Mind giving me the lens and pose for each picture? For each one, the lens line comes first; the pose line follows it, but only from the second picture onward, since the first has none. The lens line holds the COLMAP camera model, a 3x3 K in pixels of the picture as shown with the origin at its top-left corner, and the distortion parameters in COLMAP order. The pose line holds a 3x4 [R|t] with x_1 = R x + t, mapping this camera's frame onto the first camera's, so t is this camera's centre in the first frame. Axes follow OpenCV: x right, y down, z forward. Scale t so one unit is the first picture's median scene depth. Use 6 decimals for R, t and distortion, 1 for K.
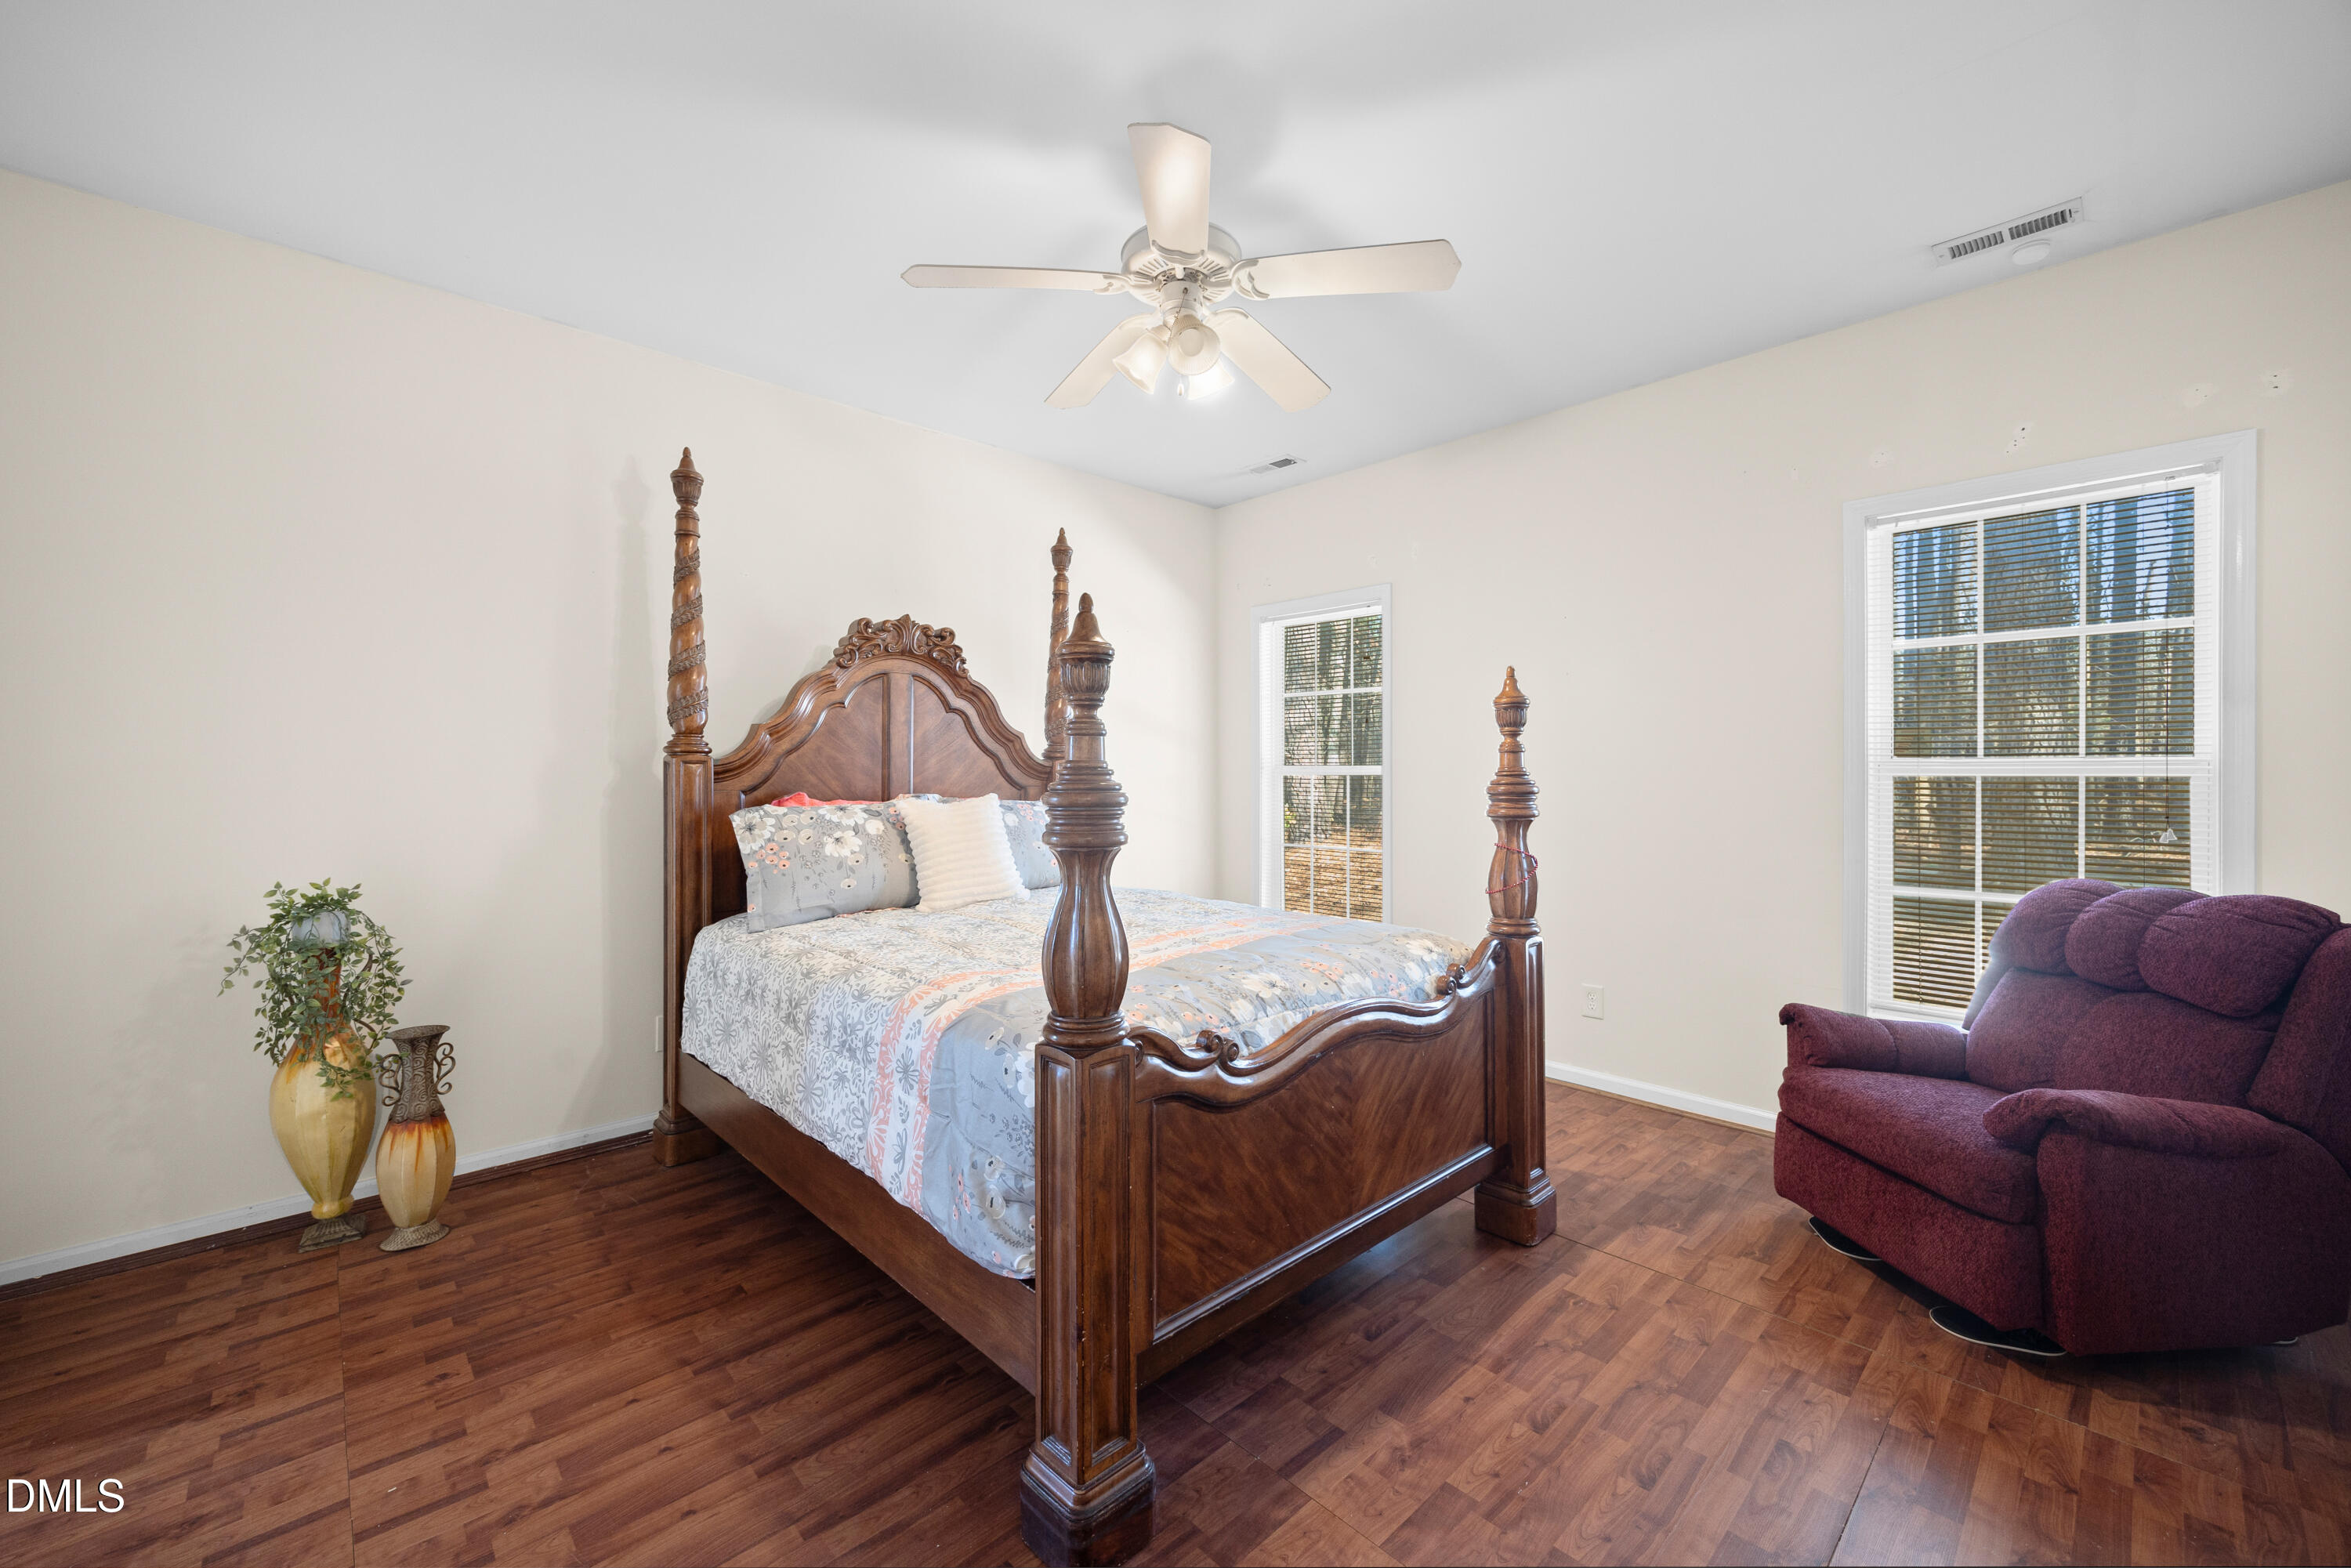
lens RADIAL K [[942.7, 0, 1175.5], [0, 942.7, 784.0], [0, 0, 1]] dist [0.038509, 0.000108]
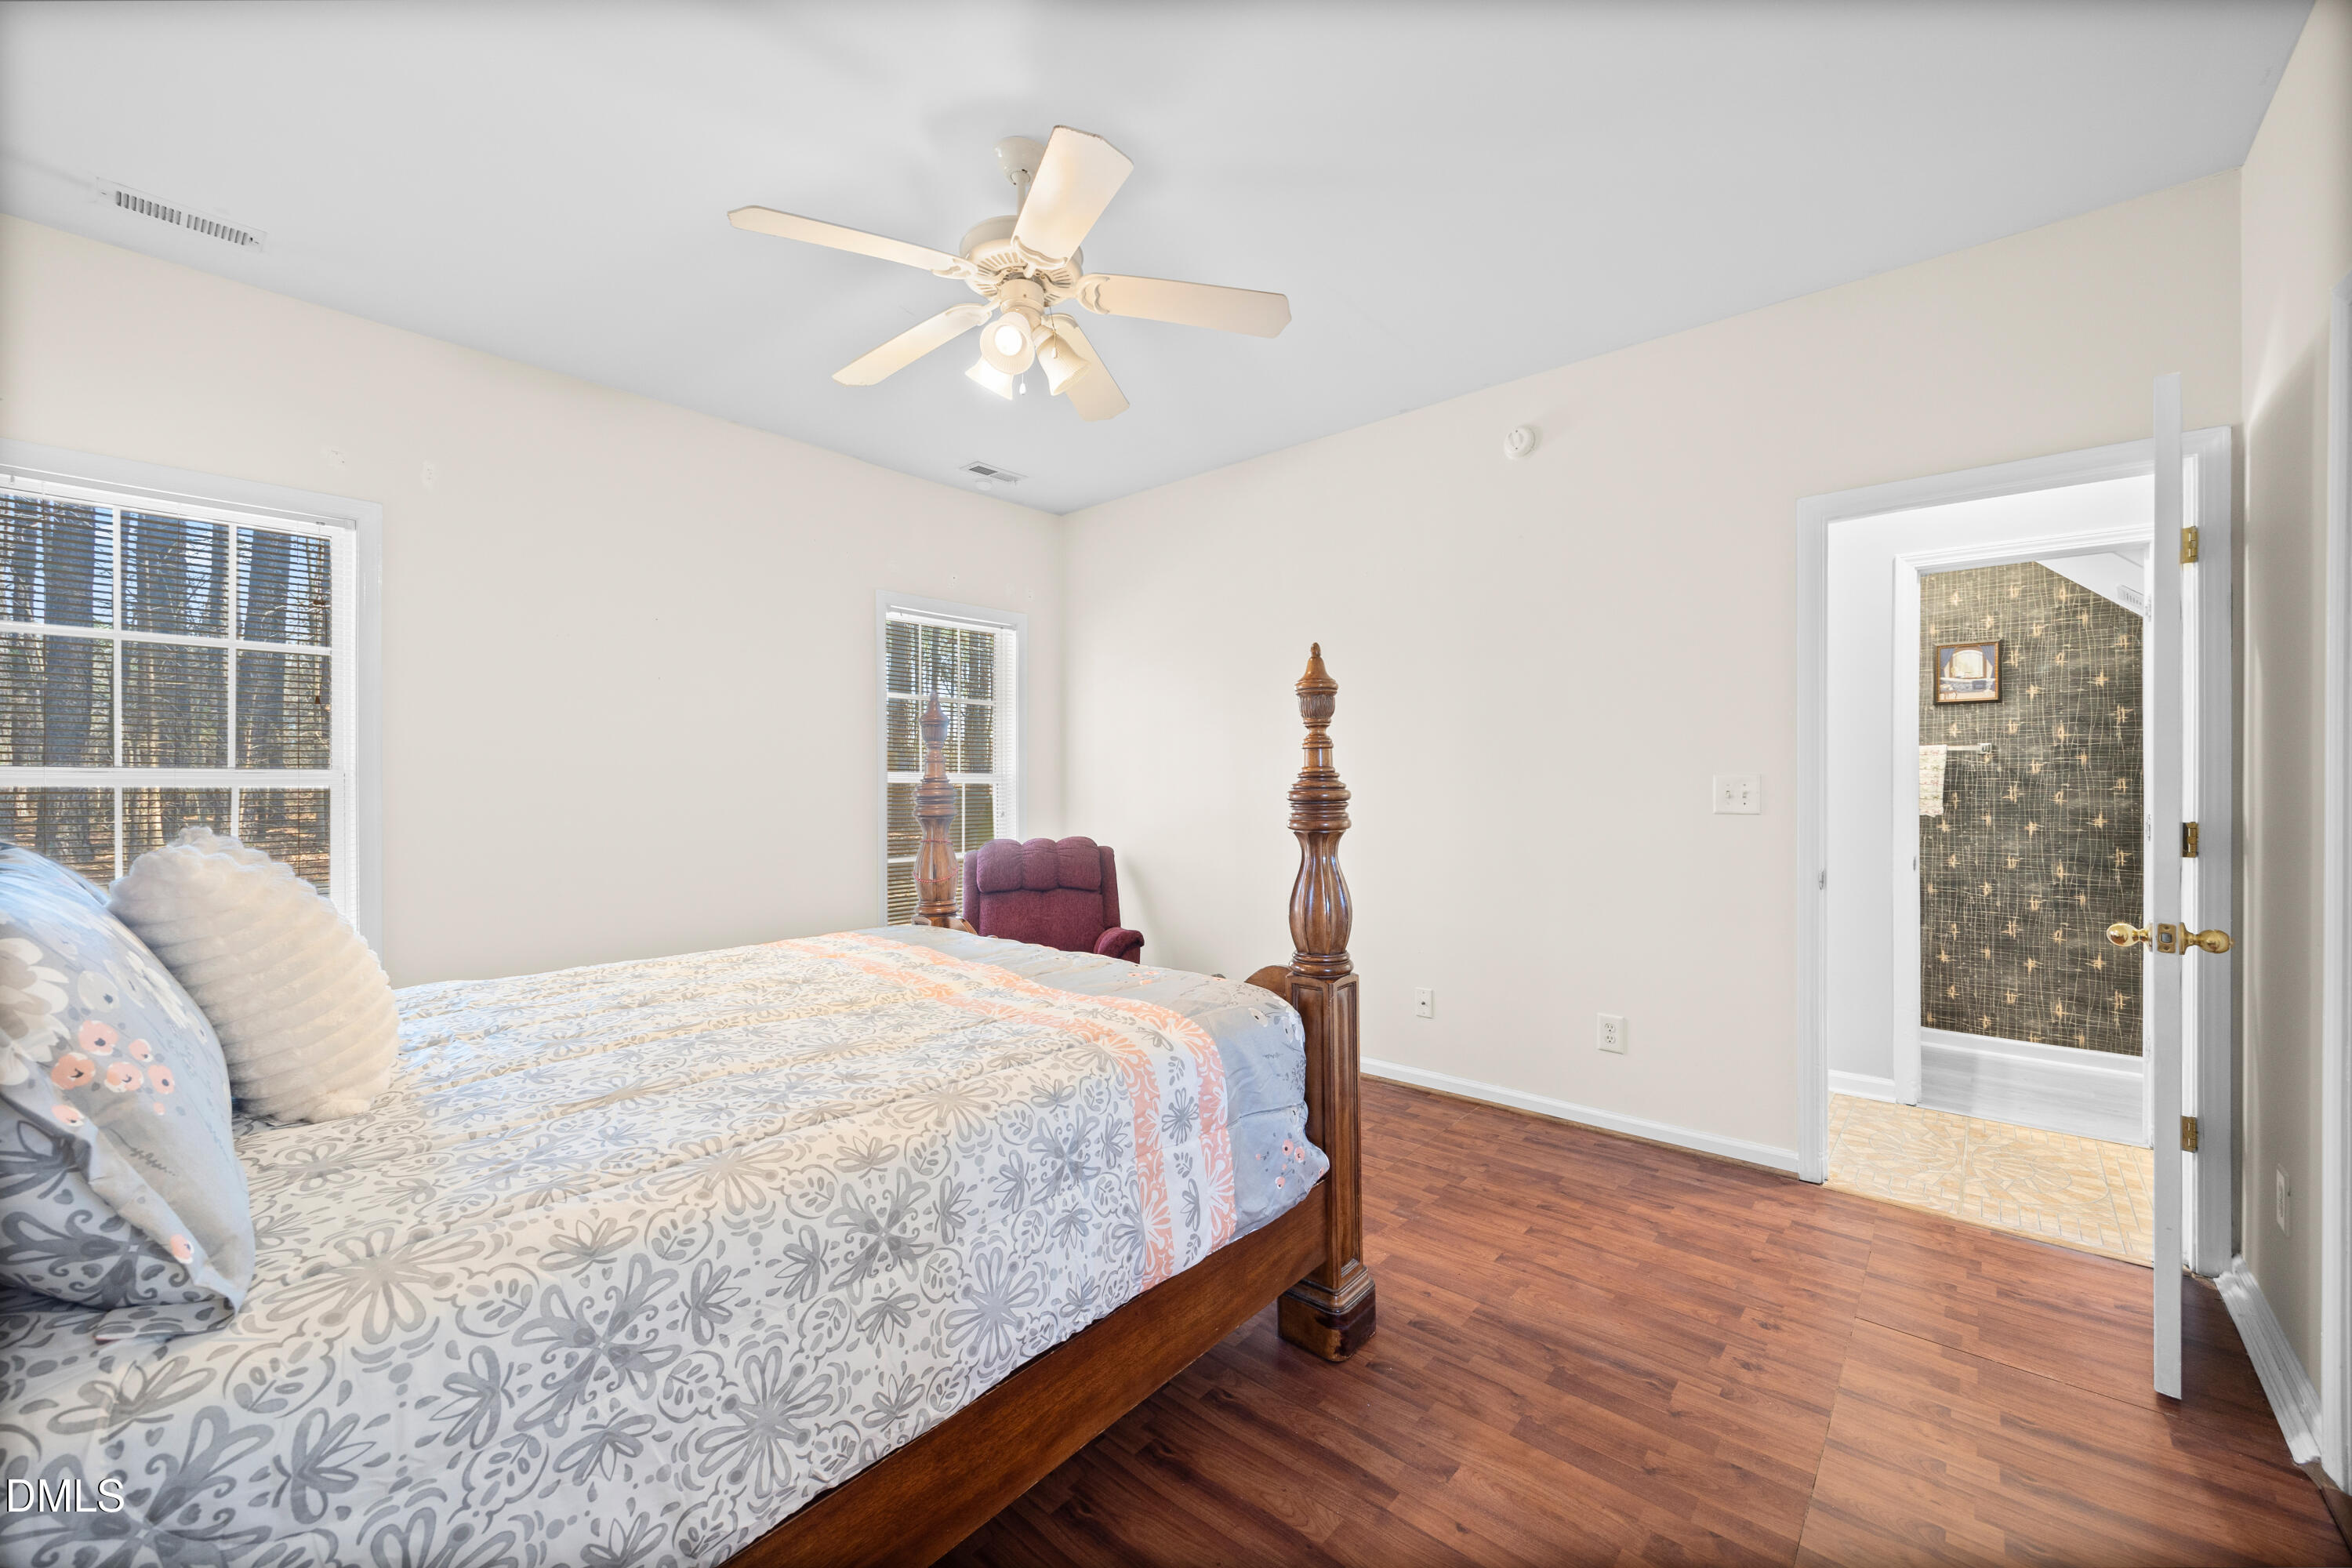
lens RADIAL K [[934.9, 0, 1176.0], [0, 934.9, 784.0], [0, 0, 1]] dist [-0.009422, 0.000219]
pose [[-0.111197, 0.004434, 0.993789, -0.731811], [0.008234, 0.999960, -0.003541, 0.001640], [-0.993764, 0.007789, -0.111229, 0.719252]]
